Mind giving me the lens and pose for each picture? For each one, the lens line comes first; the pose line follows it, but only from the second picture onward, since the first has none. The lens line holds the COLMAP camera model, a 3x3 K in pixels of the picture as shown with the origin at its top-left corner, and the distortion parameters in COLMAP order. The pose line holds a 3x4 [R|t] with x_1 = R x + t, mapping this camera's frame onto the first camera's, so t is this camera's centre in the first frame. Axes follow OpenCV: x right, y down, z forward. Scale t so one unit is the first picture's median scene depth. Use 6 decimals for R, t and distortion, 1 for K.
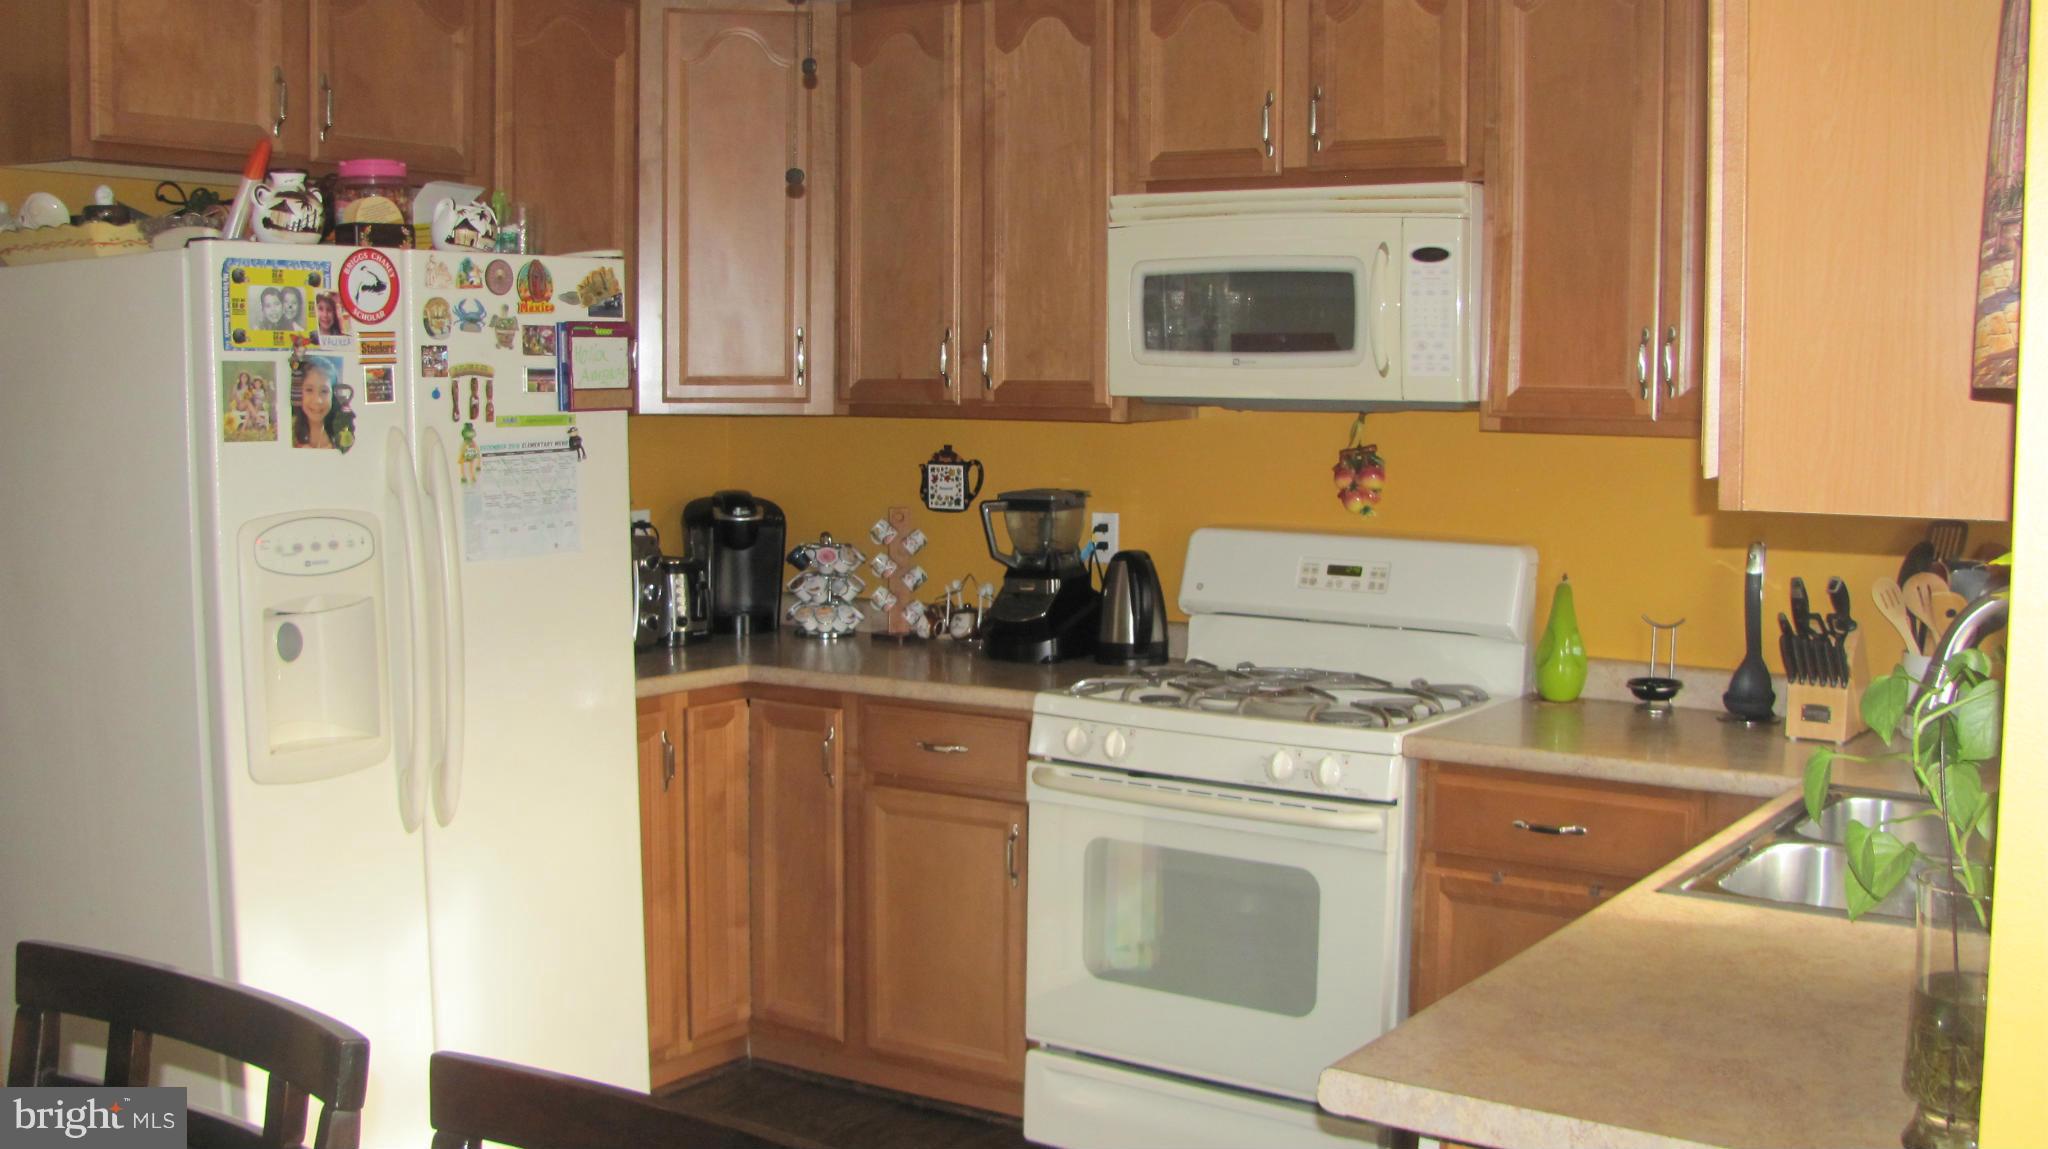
lens RADIAL K [[2346.9, 0, 1024.0], [0, 2346.9, 574.5], [0, 0, 1]] dist [-0.251752, 0.457821]
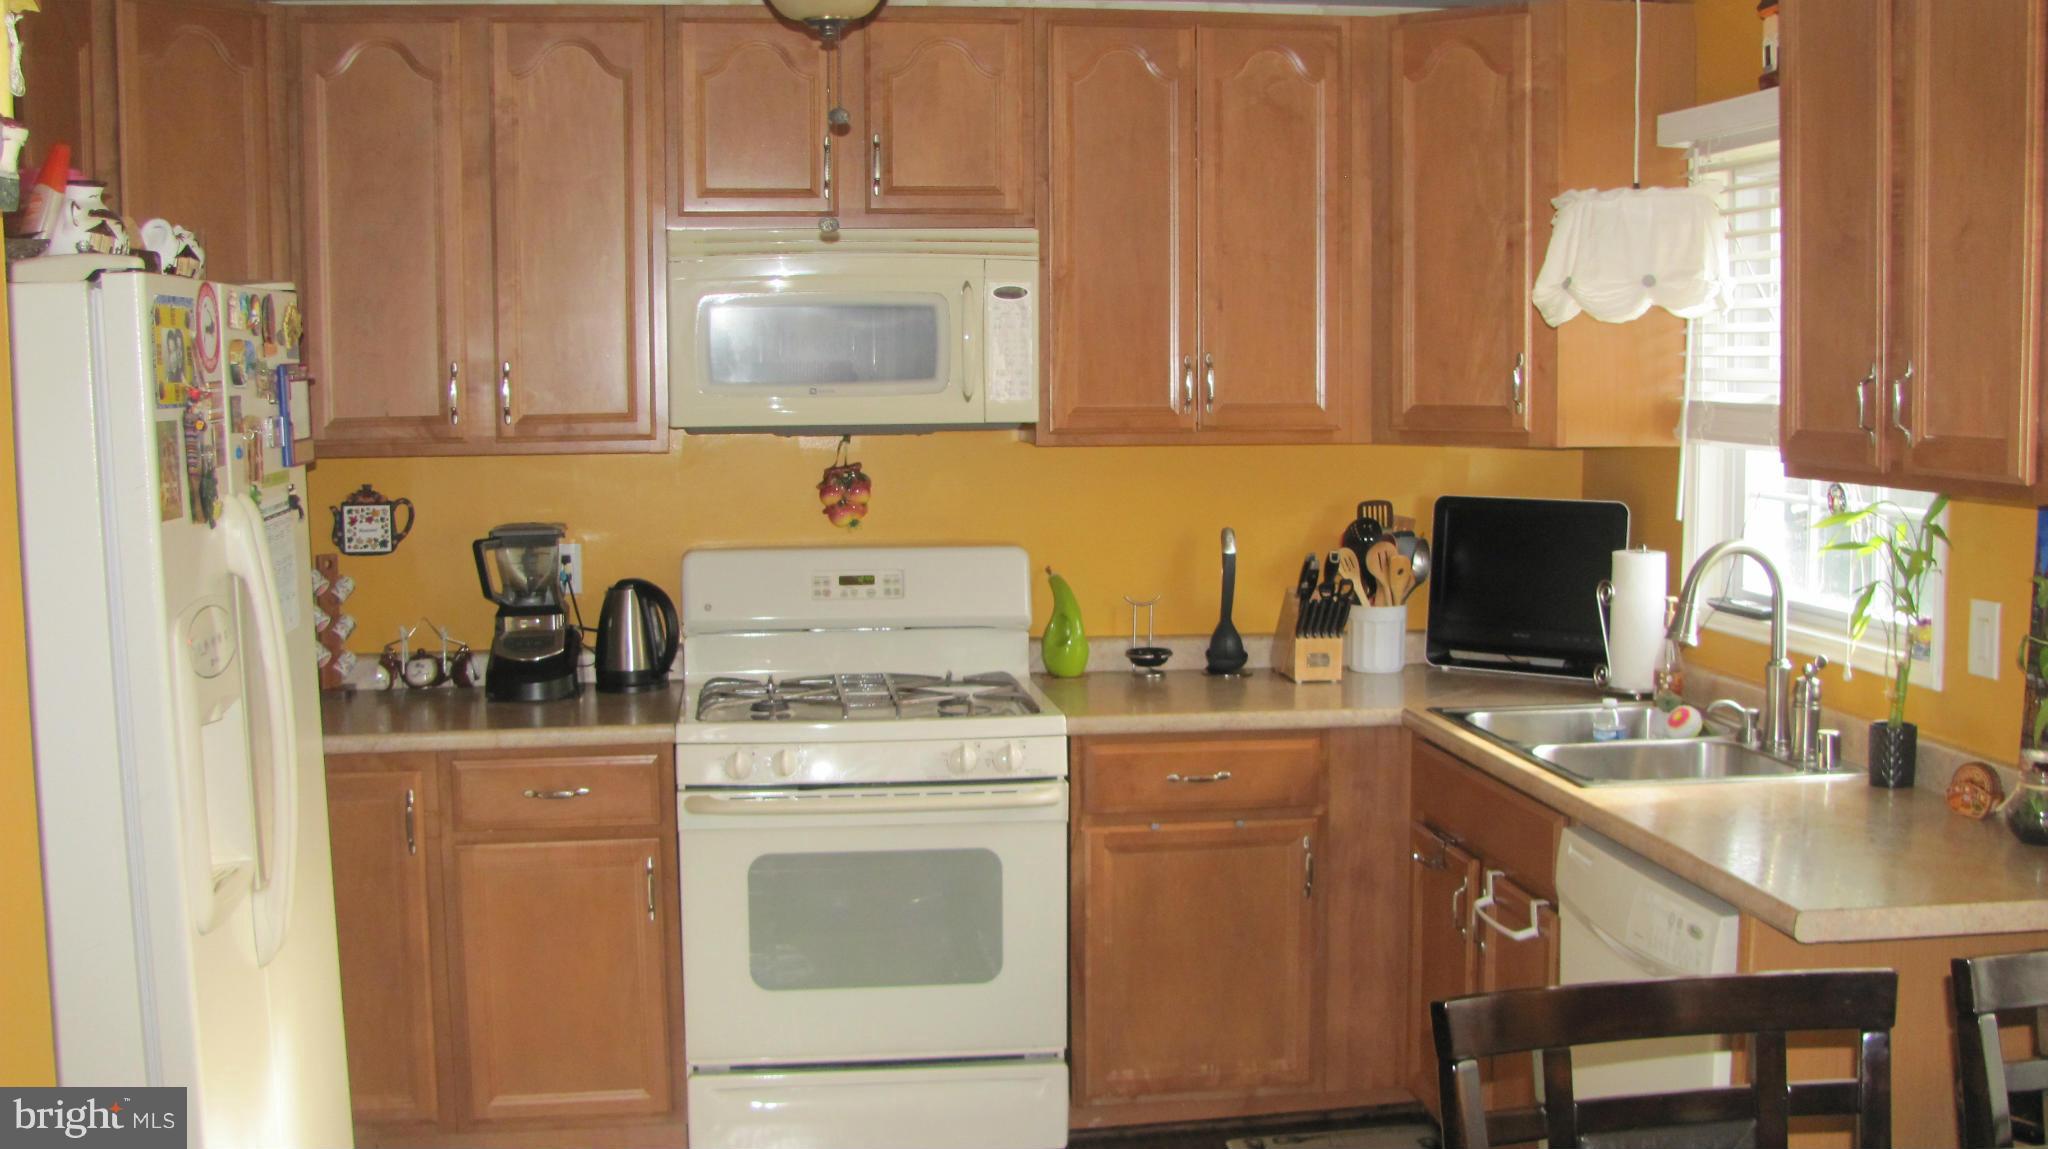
lens RADIAL K [[2346.9, 0, 1024.0], [0, 2346.9, 574.5], [0, 0, 1]] dist [-0.251752, 0.457821]
pose [[0.706549, -0.076951, 0.703468, -0.574537], [0.072710, 0.996703, 0.035998, -0.037966], [-0.703919, 0.025714, 0.709814, 0.174803]]
